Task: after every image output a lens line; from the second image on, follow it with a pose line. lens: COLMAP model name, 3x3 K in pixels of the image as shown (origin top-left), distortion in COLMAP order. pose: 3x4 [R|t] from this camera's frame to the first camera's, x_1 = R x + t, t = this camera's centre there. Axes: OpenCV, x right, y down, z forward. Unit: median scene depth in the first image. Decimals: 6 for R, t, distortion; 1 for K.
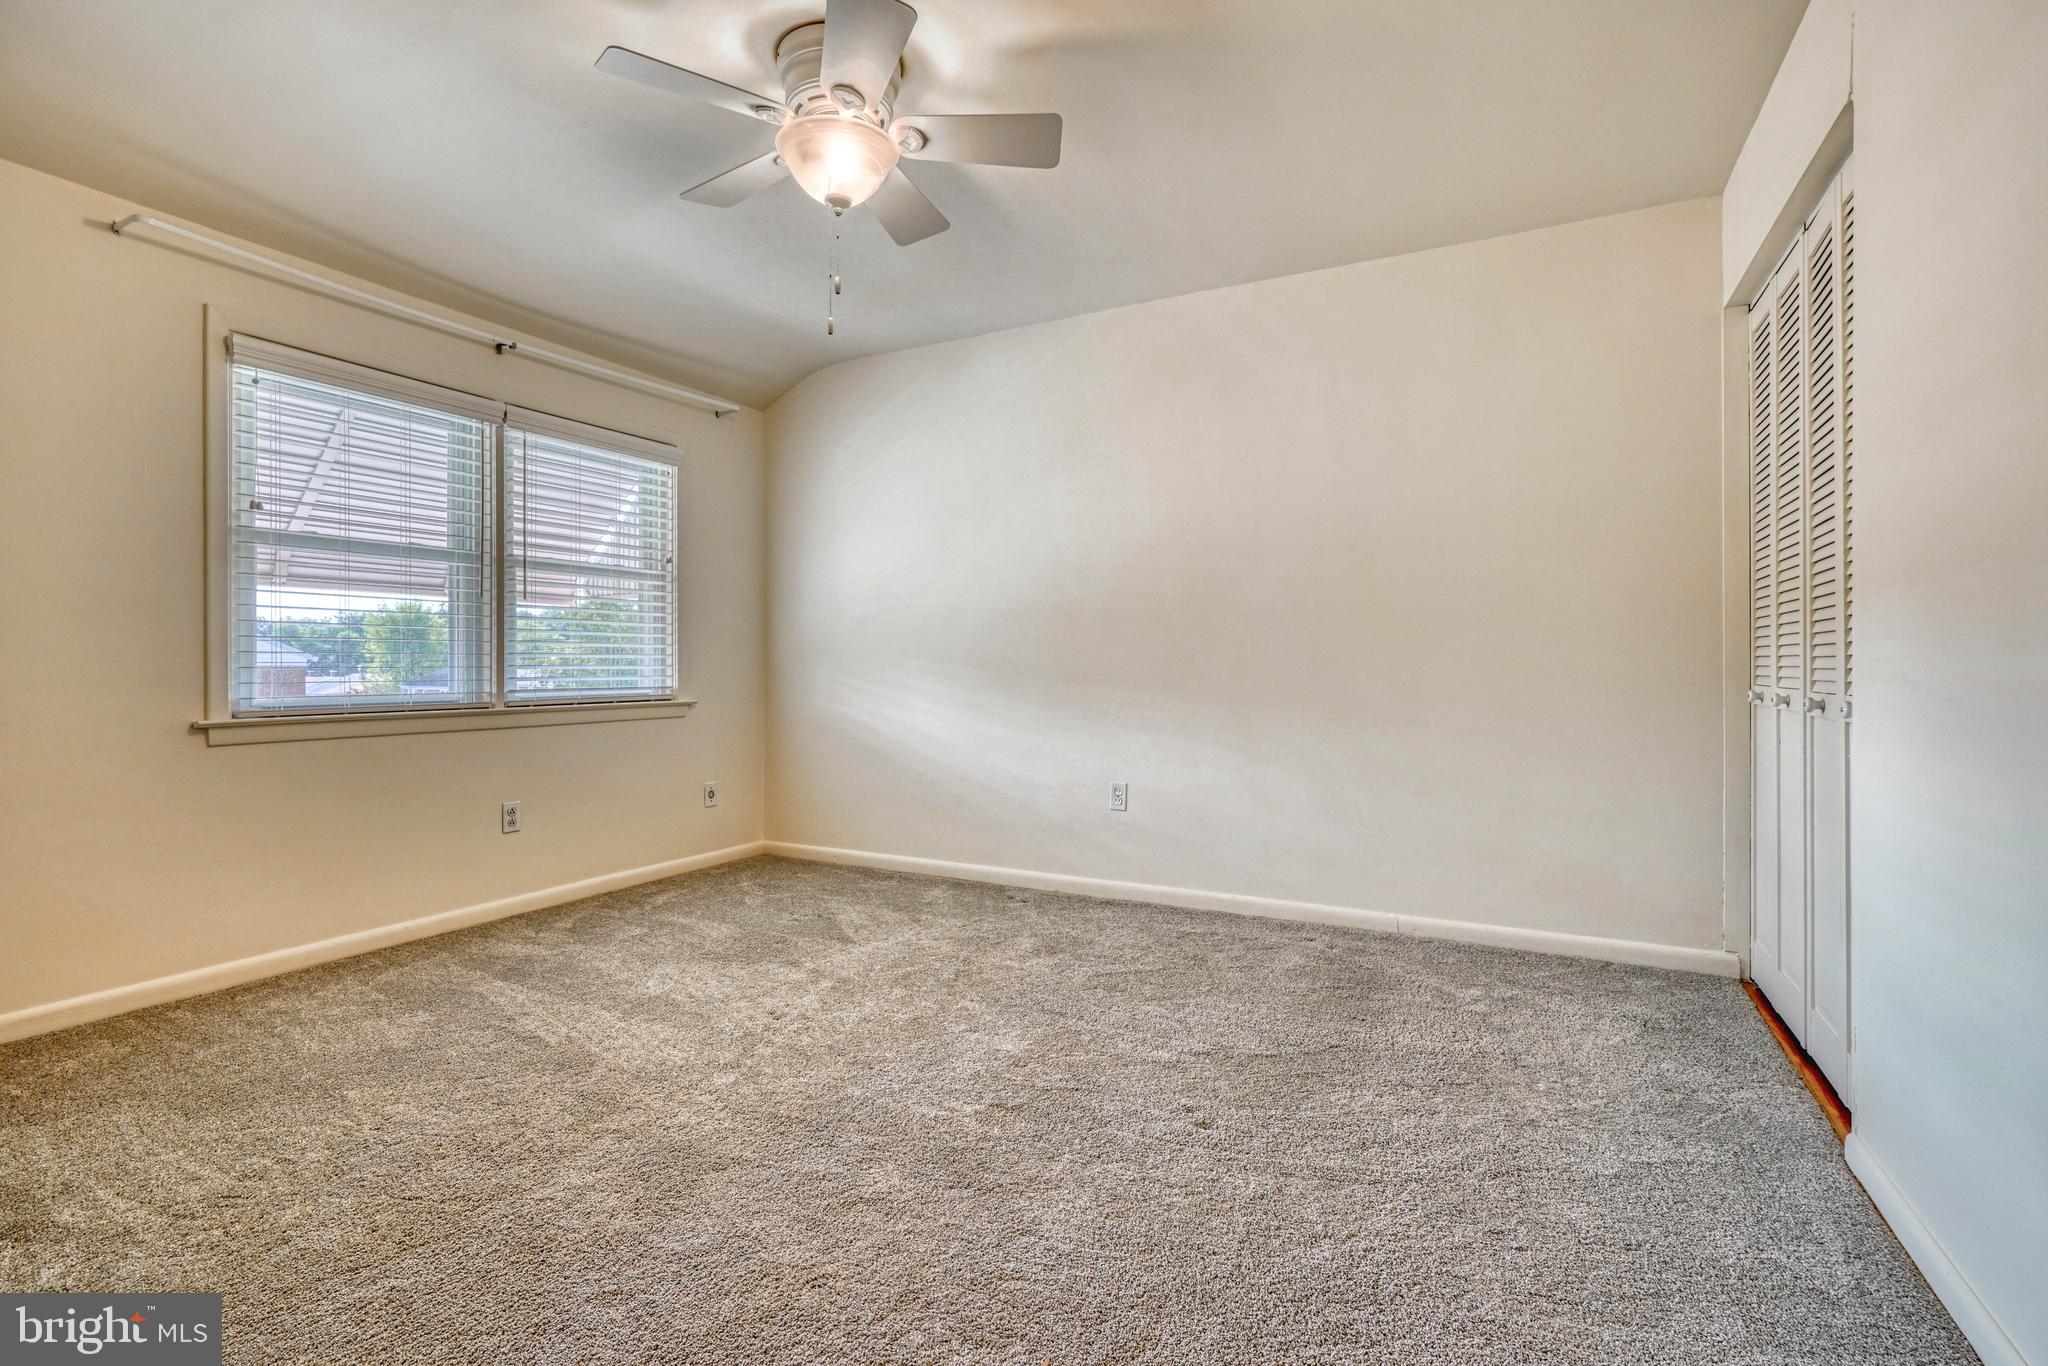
lens RADIAL K [[946.7, 0, 1023.6], [0, 946.7, 666.7], [0, 0, 1]] dist [0.018454, -0.000016]
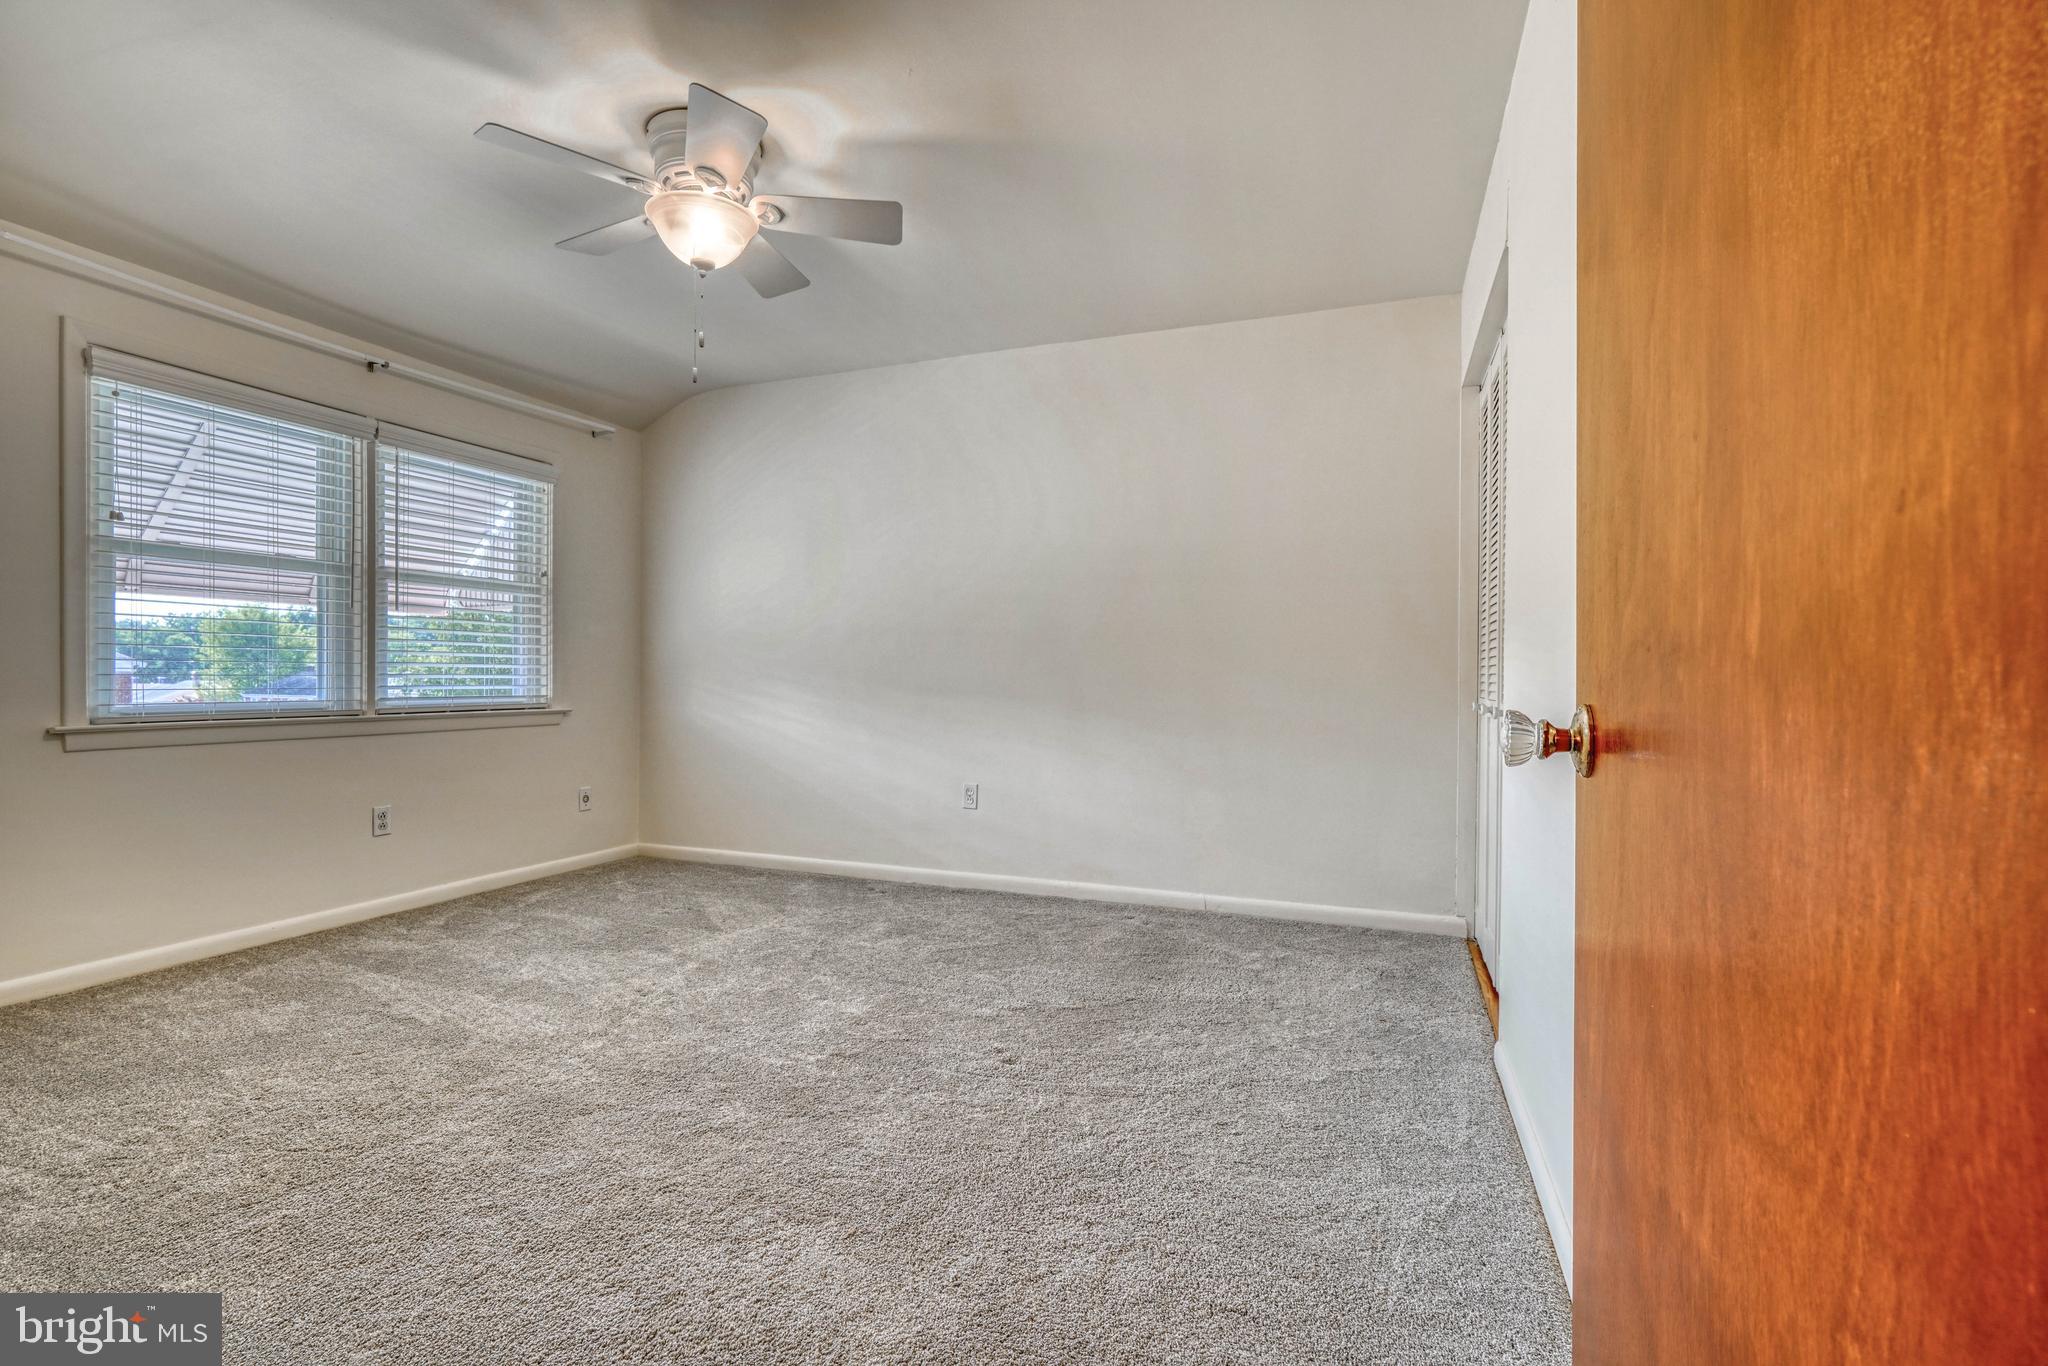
lens RADIAL K [[929.8, 0, 1024.0], [0, 929.8, 683.0], [0, 0, 1]] dist [0.012854, 0.001096]
pose [[0.993251, 0.006195, 0.115818, 0.047211], [-0.006778, 0.999966, 0.004640, -0.001609], [-0.115785, -0.005393, 0.993260, -0.117403]]
